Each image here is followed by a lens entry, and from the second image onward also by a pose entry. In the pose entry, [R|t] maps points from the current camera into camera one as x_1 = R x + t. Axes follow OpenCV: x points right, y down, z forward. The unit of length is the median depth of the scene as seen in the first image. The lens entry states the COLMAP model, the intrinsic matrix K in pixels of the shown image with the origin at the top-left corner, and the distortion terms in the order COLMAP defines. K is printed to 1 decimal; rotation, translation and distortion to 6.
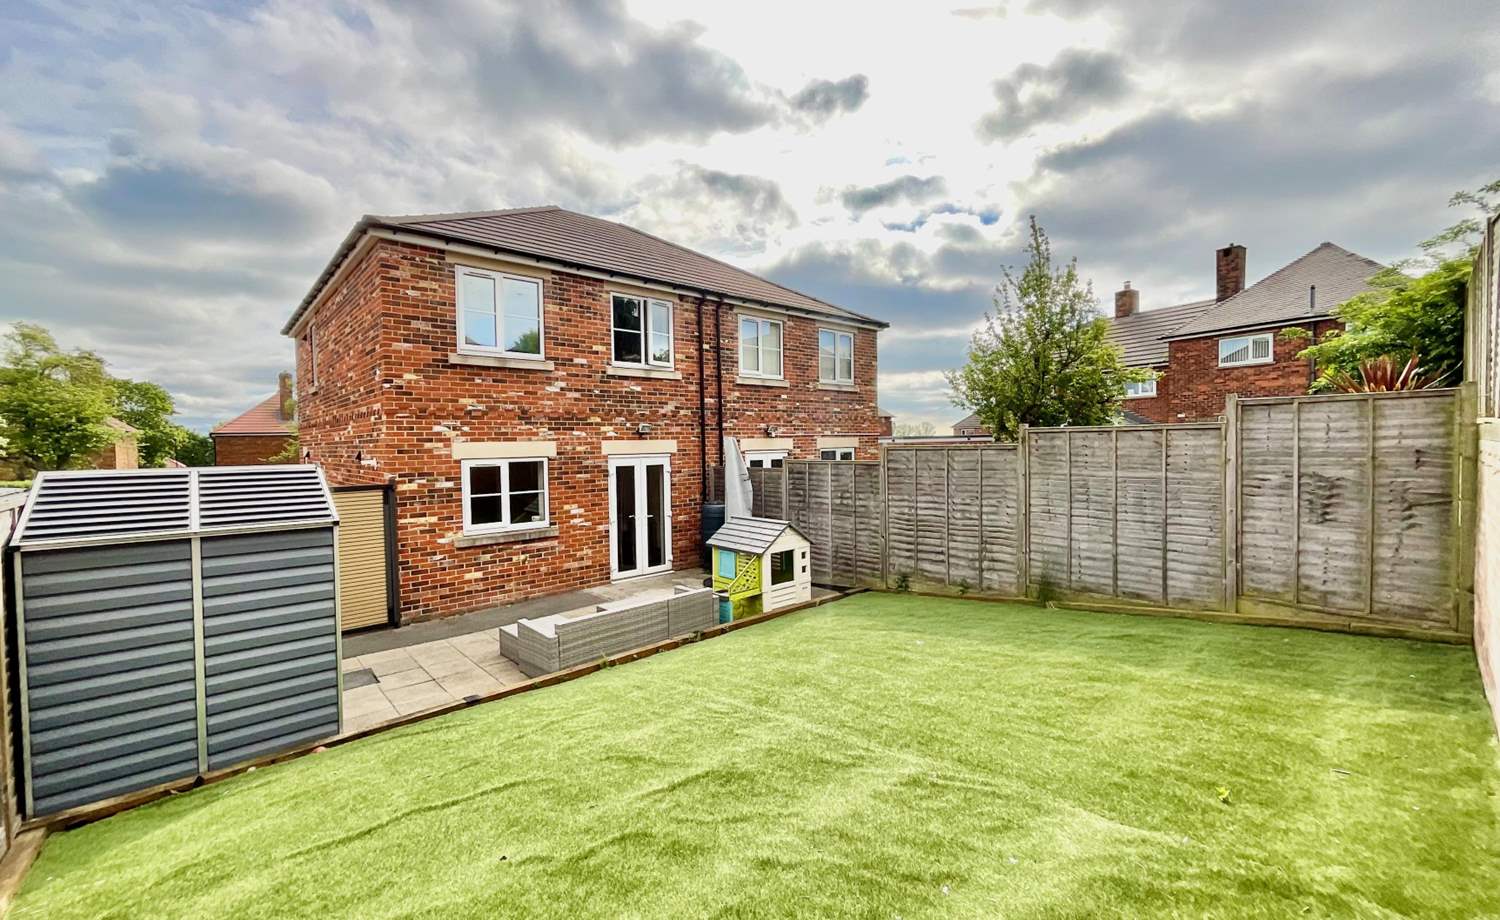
lens RADIAL K [[609.0, 0, 744.5], [0, 609.0, 462.5], [0, 0, 1]] dist [0.001578, 0.000241]
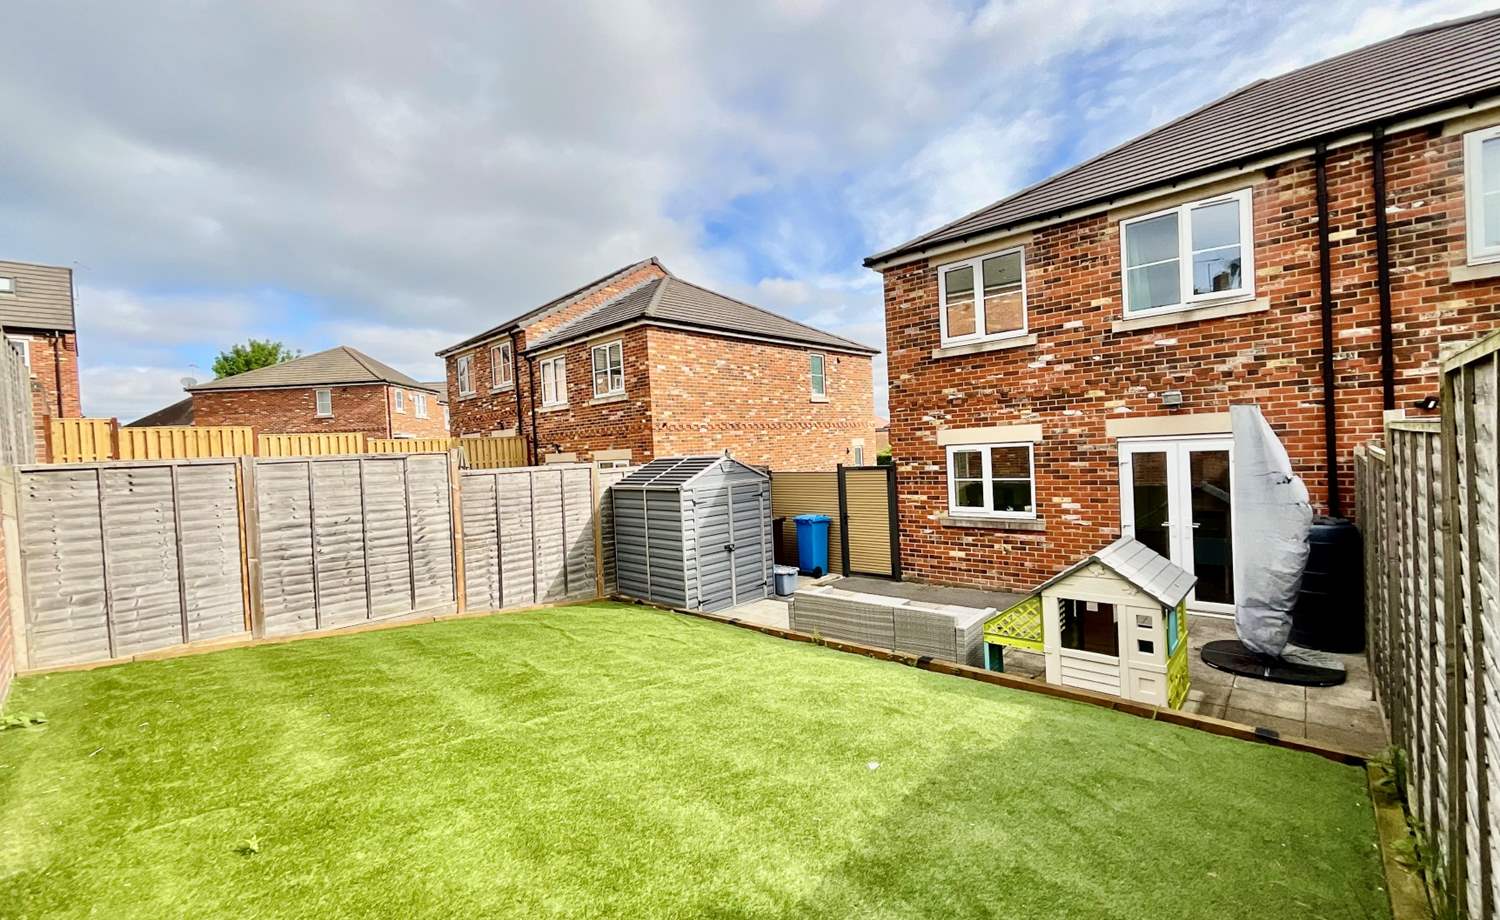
lens RADIAL K [[609.0, 0, 743.6], [0, 609.0, 458.8], [0, 0, 1]] dist [0.001578, 0.000241]
pose [[0.088047, 0.032029, -0.995601, 0.538869], [0.020011, 0.999224, 0.033915, -0.023036], [0.995915, -0.022909, 0.087338, 0.500485]]
